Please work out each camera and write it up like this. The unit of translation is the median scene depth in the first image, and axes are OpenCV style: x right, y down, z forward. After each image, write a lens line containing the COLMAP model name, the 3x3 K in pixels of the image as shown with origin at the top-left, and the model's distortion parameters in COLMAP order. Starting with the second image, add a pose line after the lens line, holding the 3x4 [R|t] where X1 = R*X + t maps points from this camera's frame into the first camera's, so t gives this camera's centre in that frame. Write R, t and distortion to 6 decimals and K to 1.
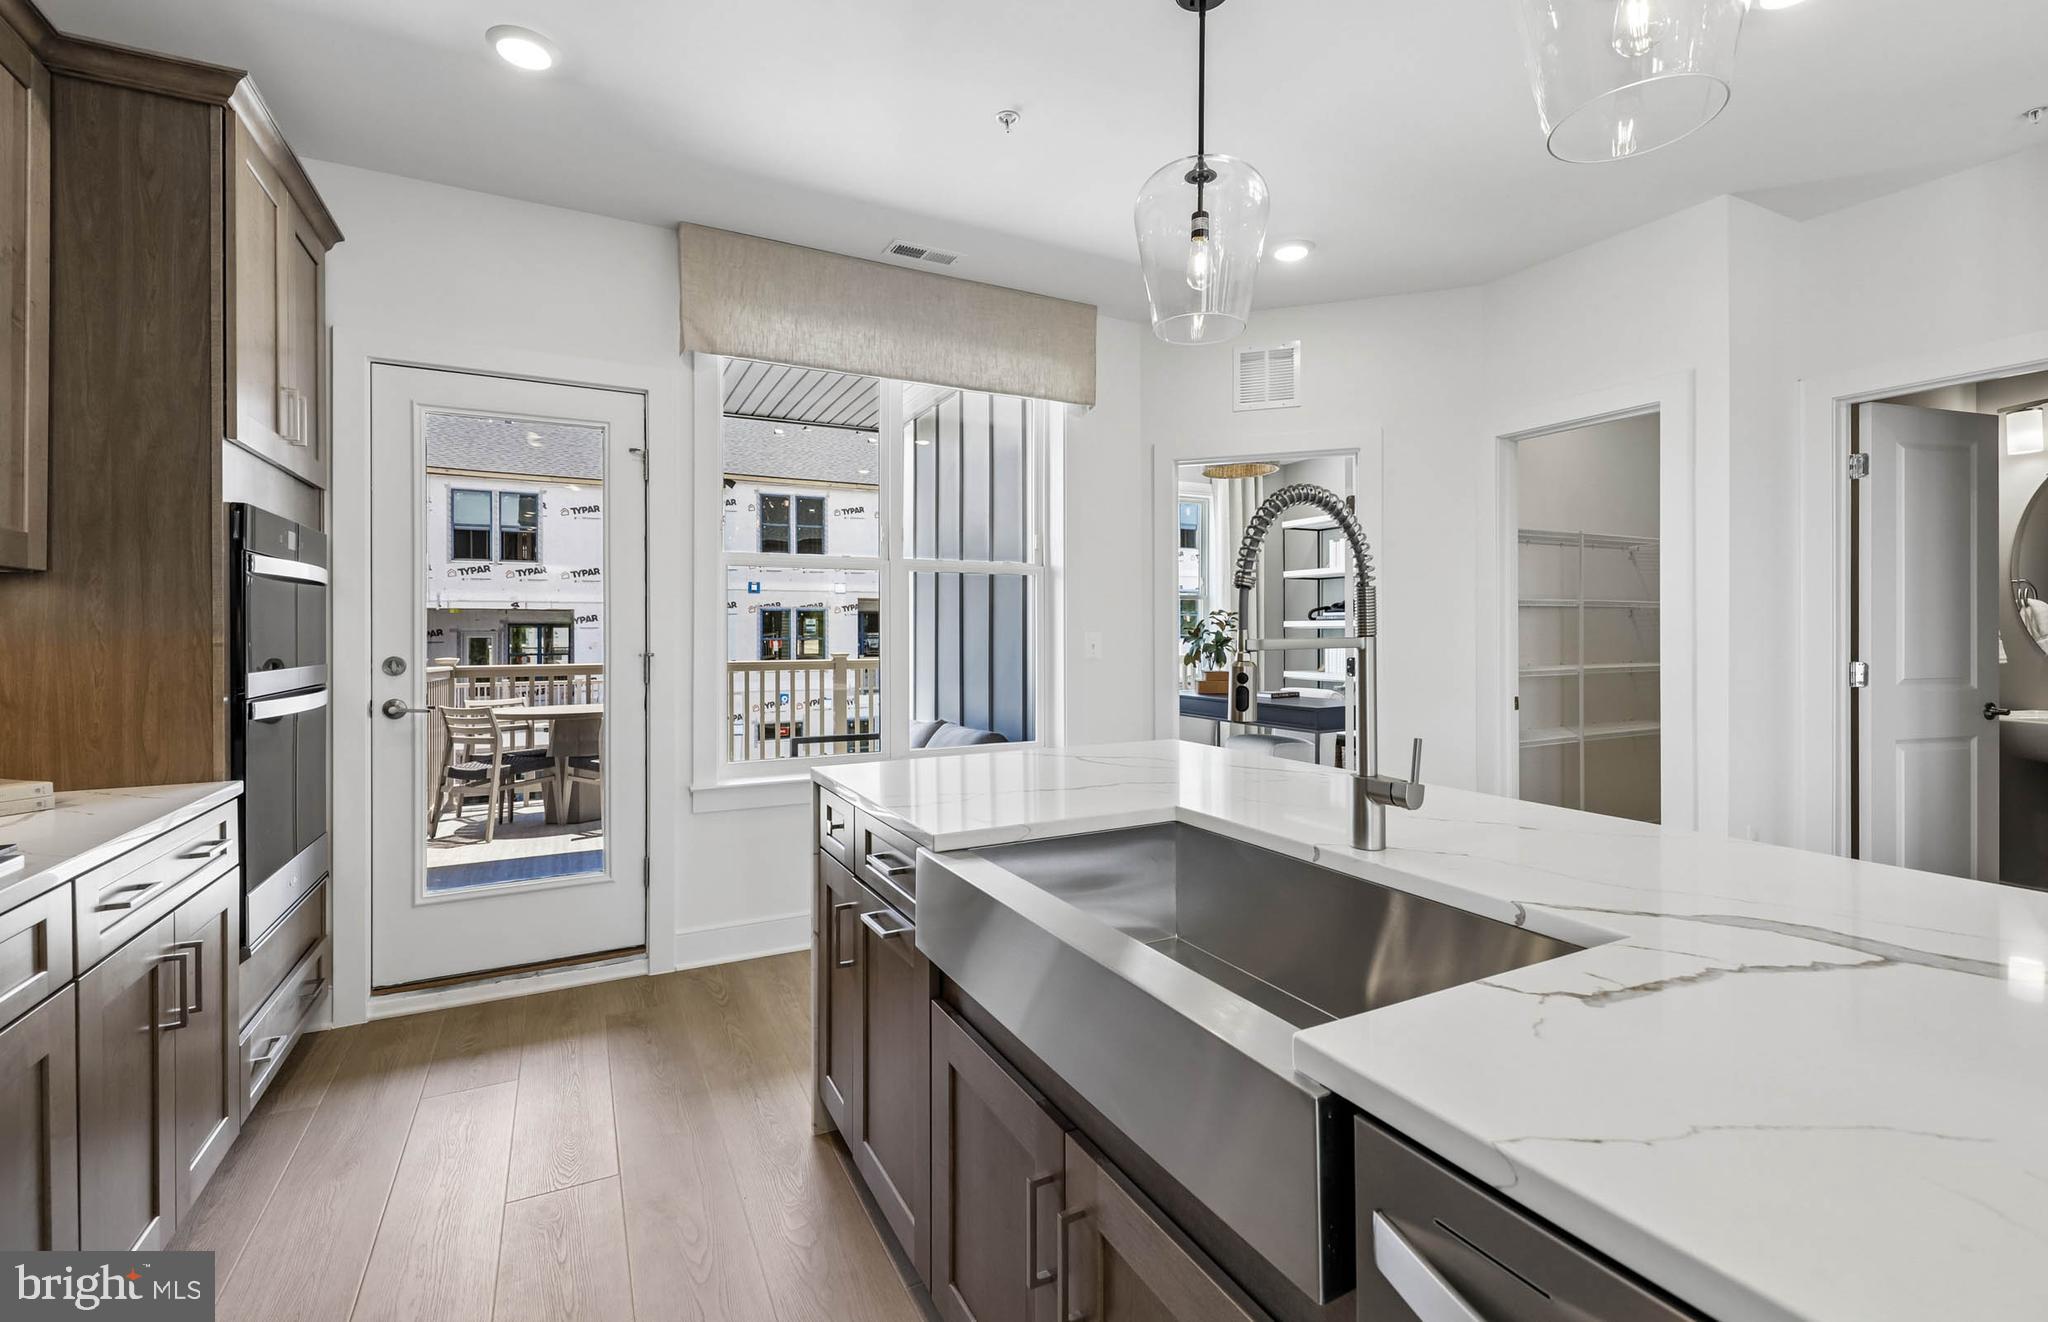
lens RADIAL K [[895.7, 0, 1024.7], [0, 895.7, 628.7], [0, 0, 1]] dist [0.002760, 0.000087]
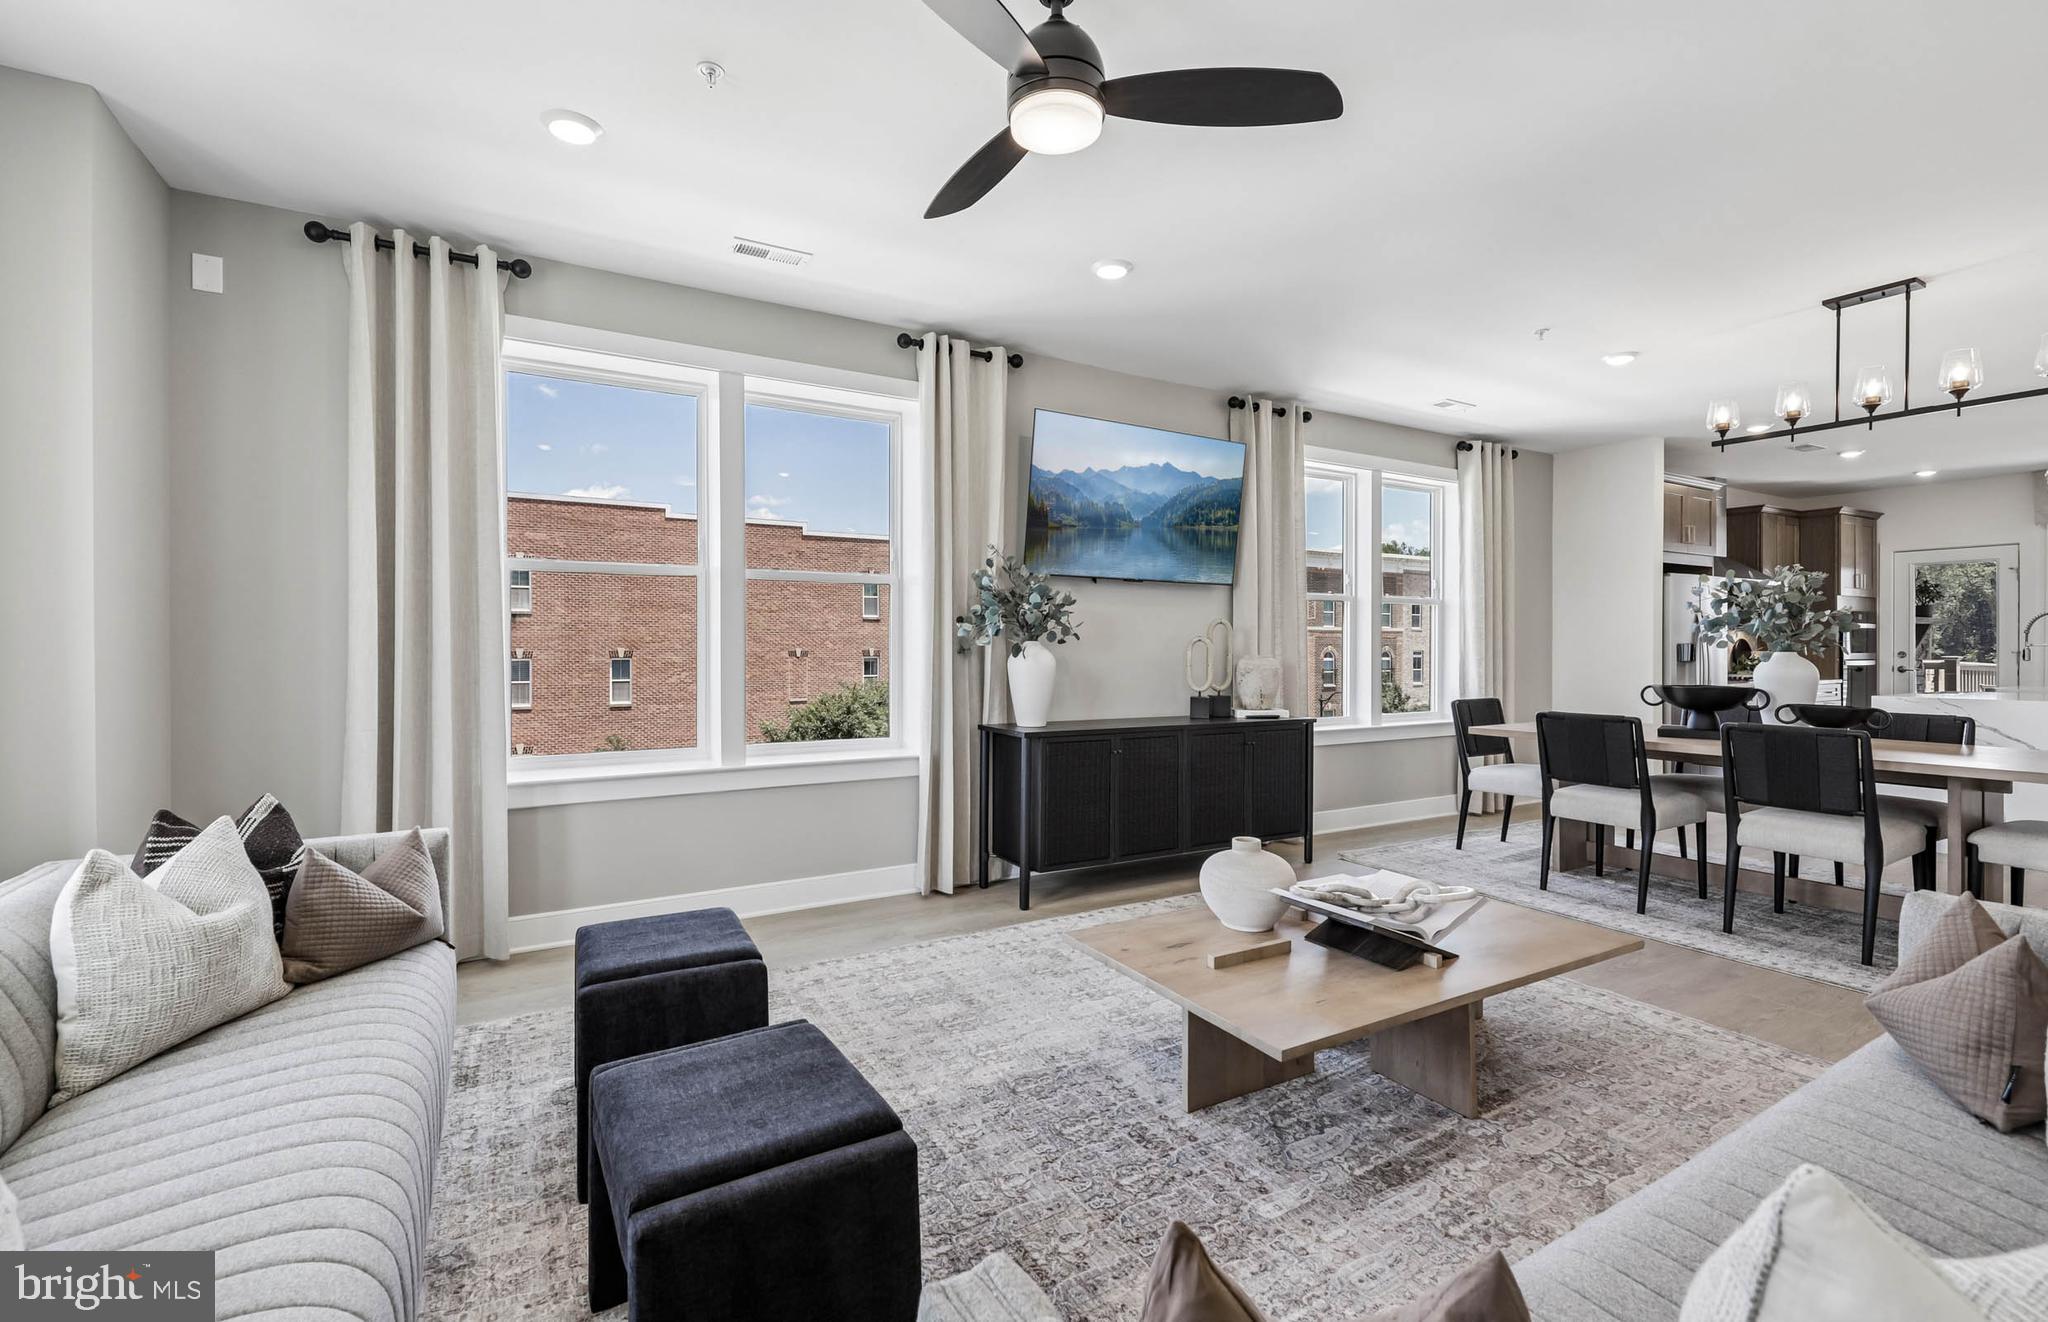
lens RADIAL K [[876.5, 0, 1024.0], [0, 876.5, 661.0], [0, 0, 1]] dist [0.002543, 0.000125]
pose [[0.042988, 0.017029, -0.998930, 1.604614], [0.004208, 0.999843, 0.017226, 0.001113], [0.999067, -0.004944, 0.042910, -1.562735]]
